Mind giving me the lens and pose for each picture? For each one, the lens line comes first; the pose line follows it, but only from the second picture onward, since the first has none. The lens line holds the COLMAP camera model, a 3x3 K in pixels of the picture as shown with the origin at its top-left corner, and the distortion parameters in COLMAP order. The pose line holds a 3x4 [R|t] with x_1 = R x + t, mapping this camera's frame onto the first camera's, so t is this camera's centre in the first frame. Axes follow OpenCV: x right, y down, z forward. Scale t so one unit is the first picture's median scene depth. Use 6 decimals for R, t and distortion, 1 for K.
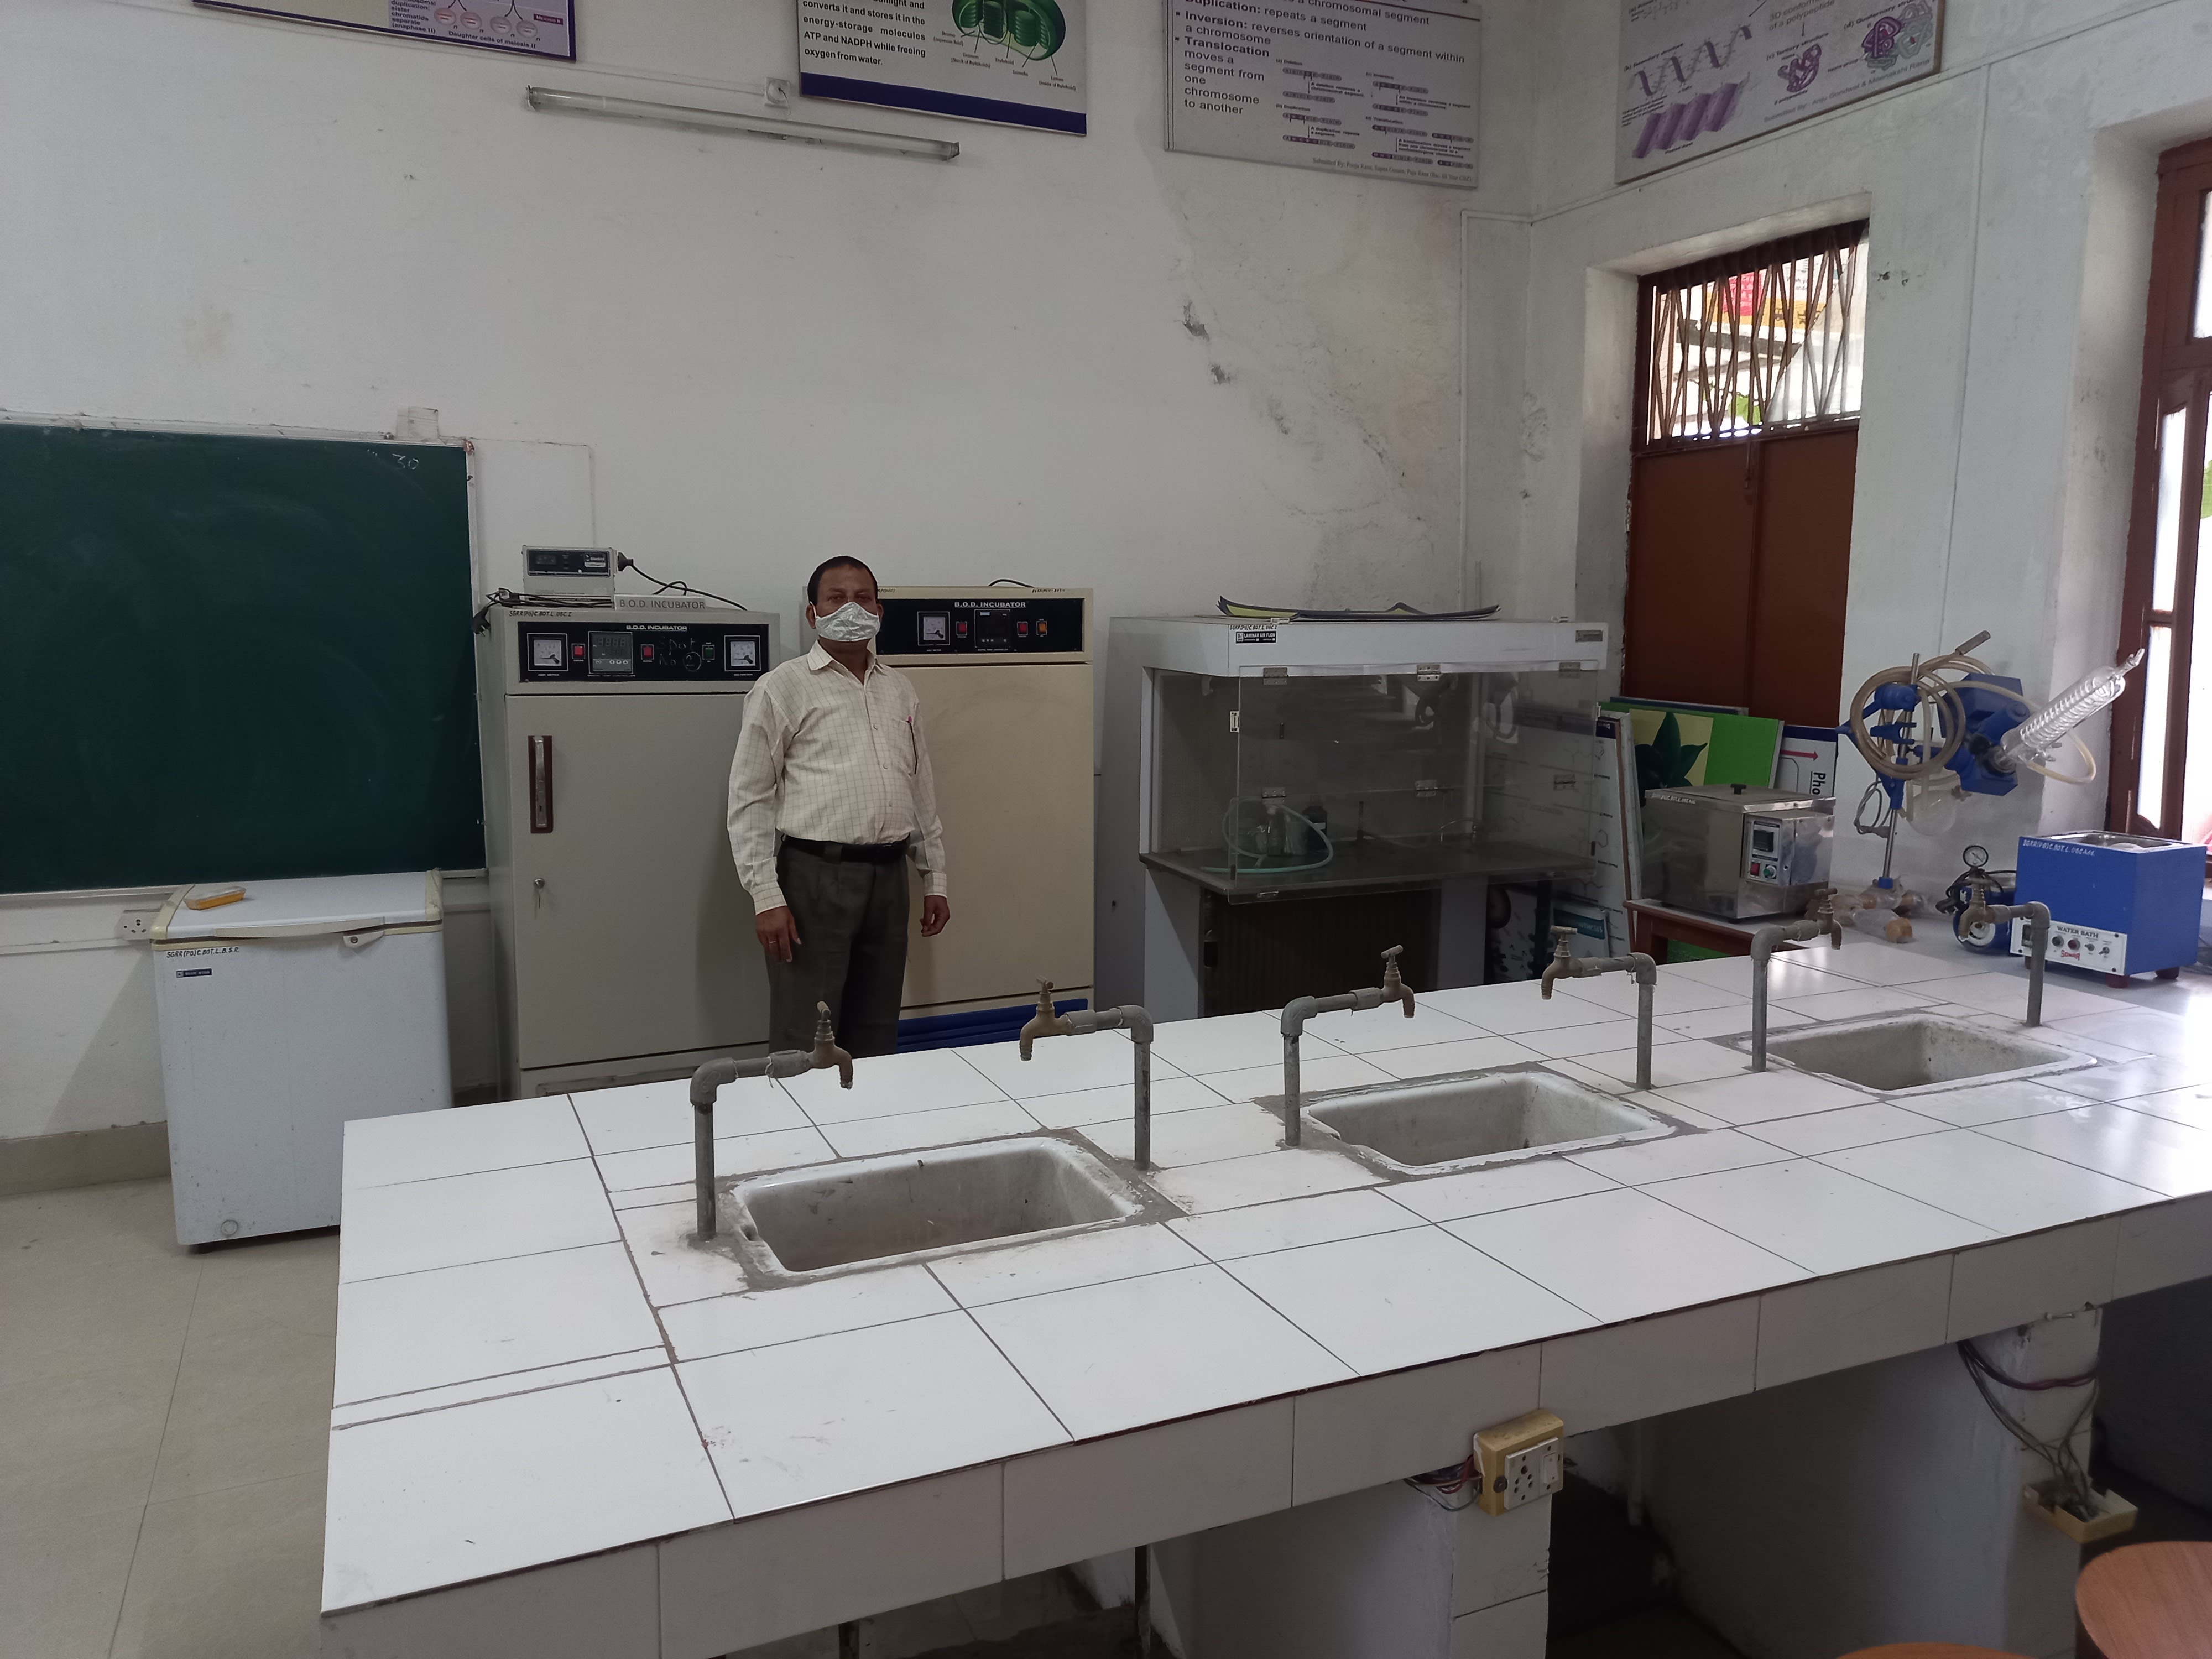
lens RADIAL K [[1619.9, 0, 1097.0], [0, 1619.9, 818.0], [0, 0, 1]] dist [0.067284, -0.074270]
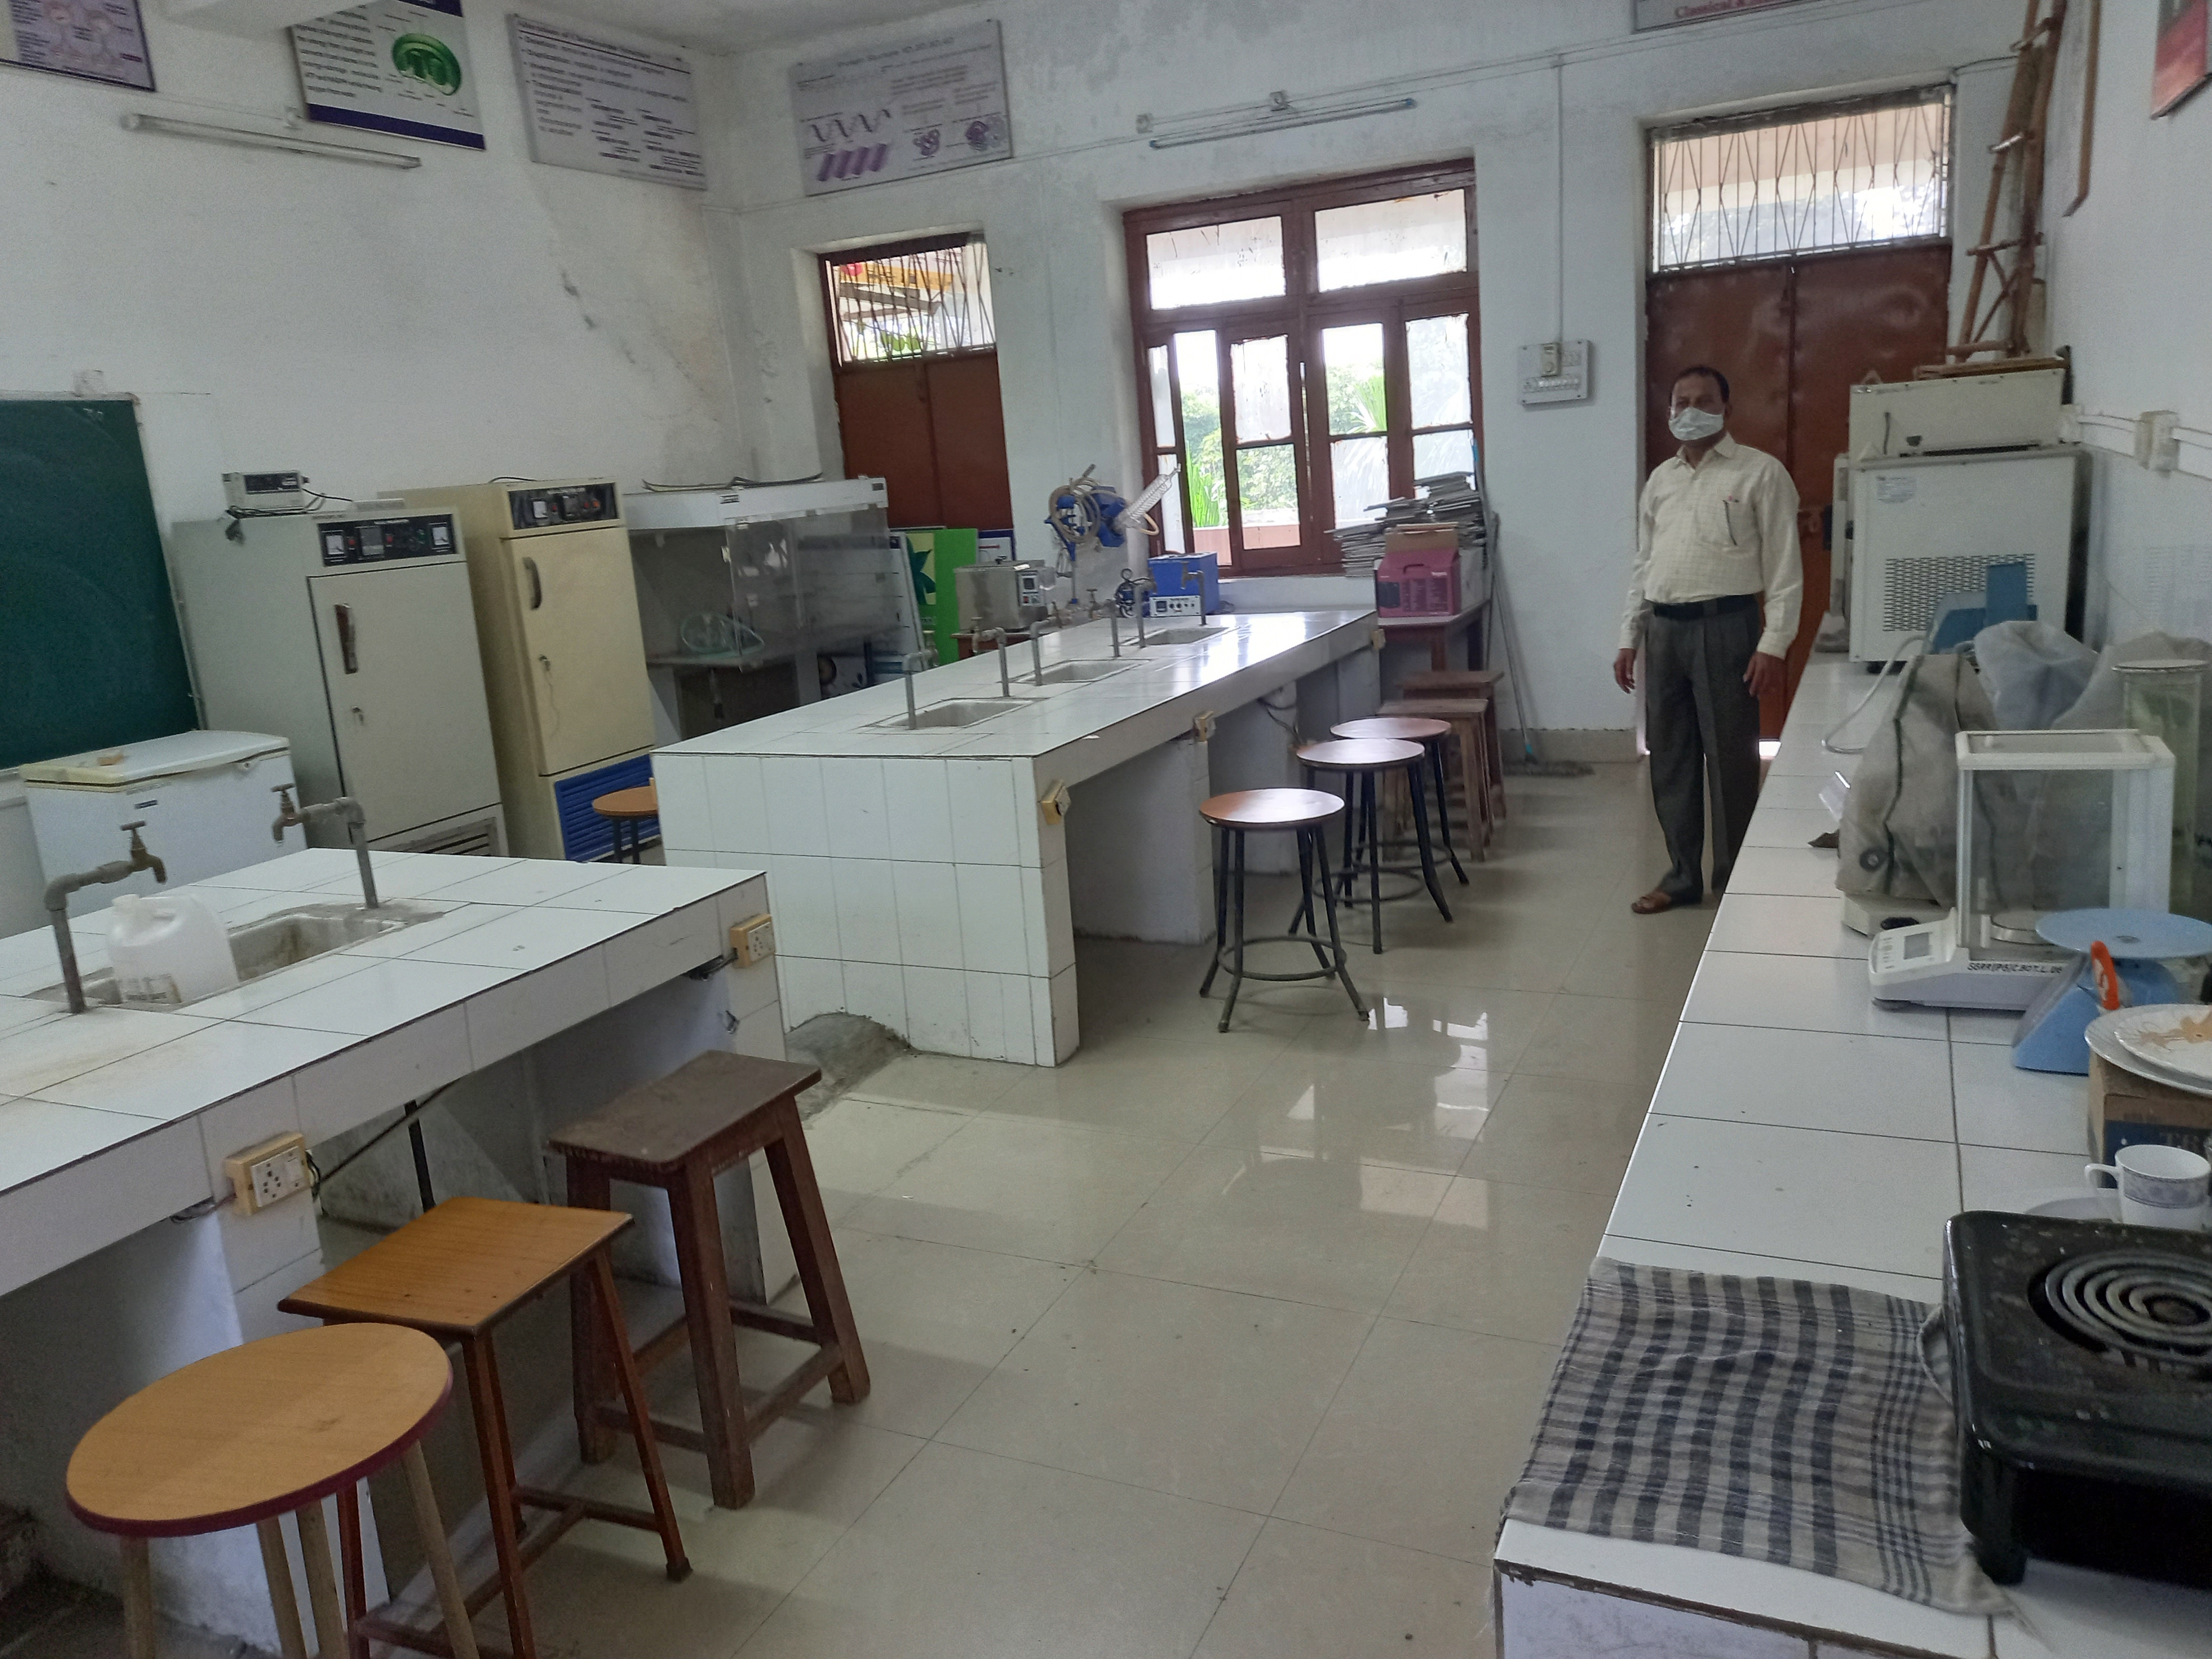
lens RADIAL K [[1624.1, 0, 1106.6], [0, 1624.1, 817.9], [0, 0, 1]] dist [0.036930, -0.031908]
pose [[0.760402, -0.202890, 0.616948, -0.586112], [0.163950, 0.979151, 0.119932, 0.054735], [-0.628418, 0.009952, 0.777812, -0.405304]]
